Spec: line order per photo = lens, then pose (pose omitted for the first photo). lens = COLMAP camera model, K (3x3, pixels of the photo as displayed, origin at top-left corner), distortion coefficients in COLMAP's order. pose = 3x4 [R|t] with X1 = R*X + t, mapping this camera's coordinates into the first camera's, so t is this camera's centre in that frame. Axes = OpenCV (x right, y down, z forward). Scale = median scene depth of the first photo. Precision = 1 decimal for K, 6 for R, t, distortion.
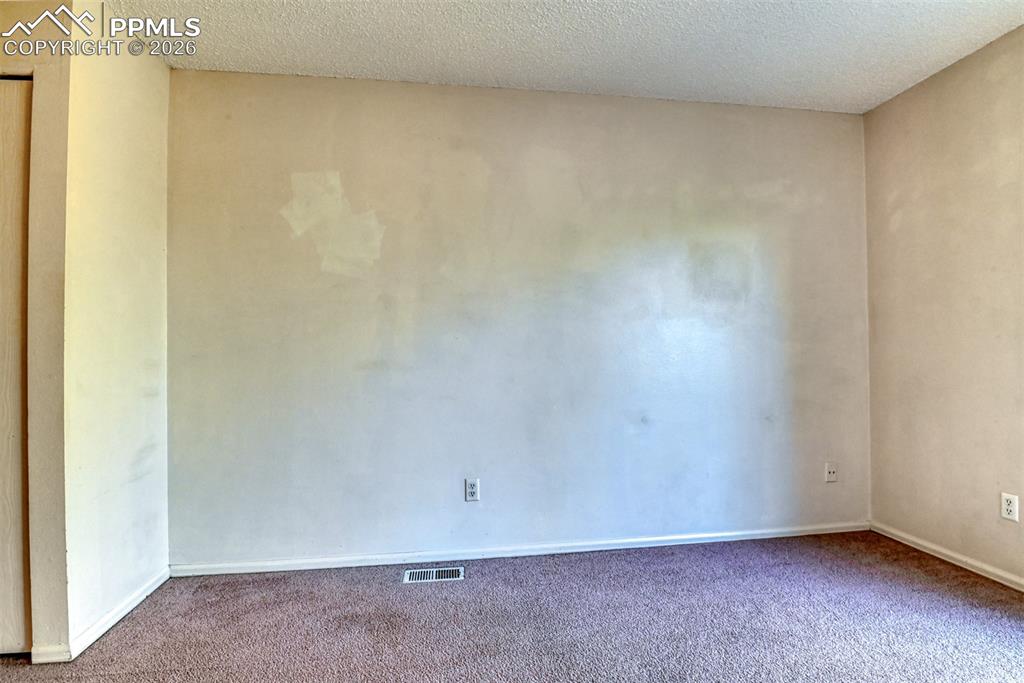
lens RADIAL K [[504.4, 0, 512.0], [0, 504.4, 341.3], [0, 0, 1]] dist [-0.022220, -0.001037]
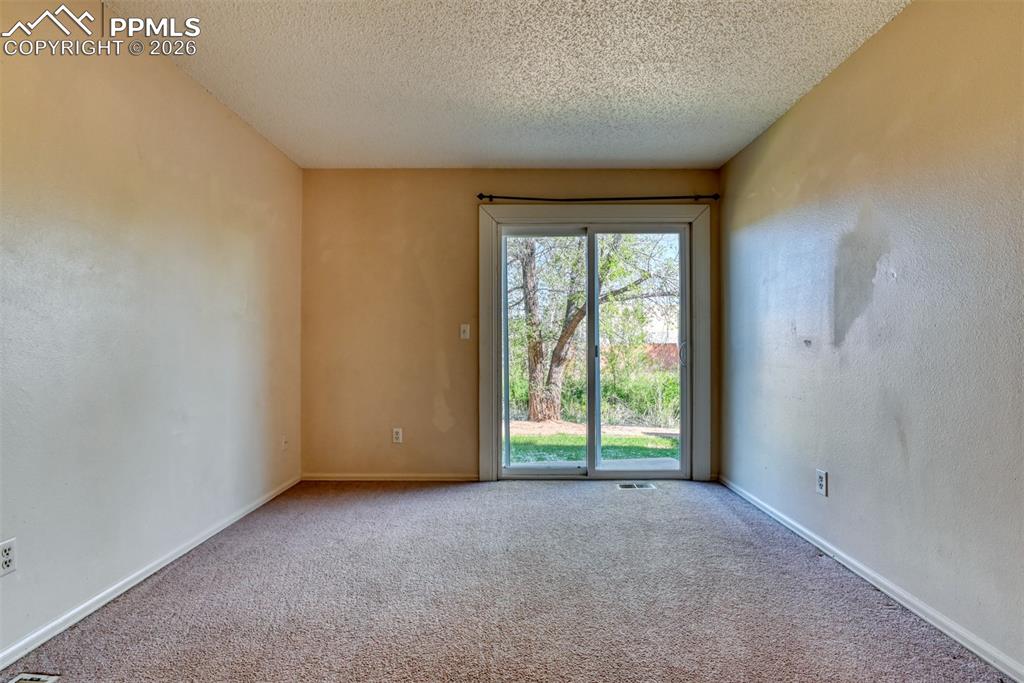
lens RADIAL K [[504.4, 0, 512.4], [0, 504.4, 348.1], [0, 0, 1]] dist [-0.022220, -0.001037]
pose [[0.146426, 0.006561, 0.989200, -0.614720], [-0.022589, 0.999739, -0.003287, 0.014843], [-0.988964, -0.021864, 0.146536, 0.278337]]
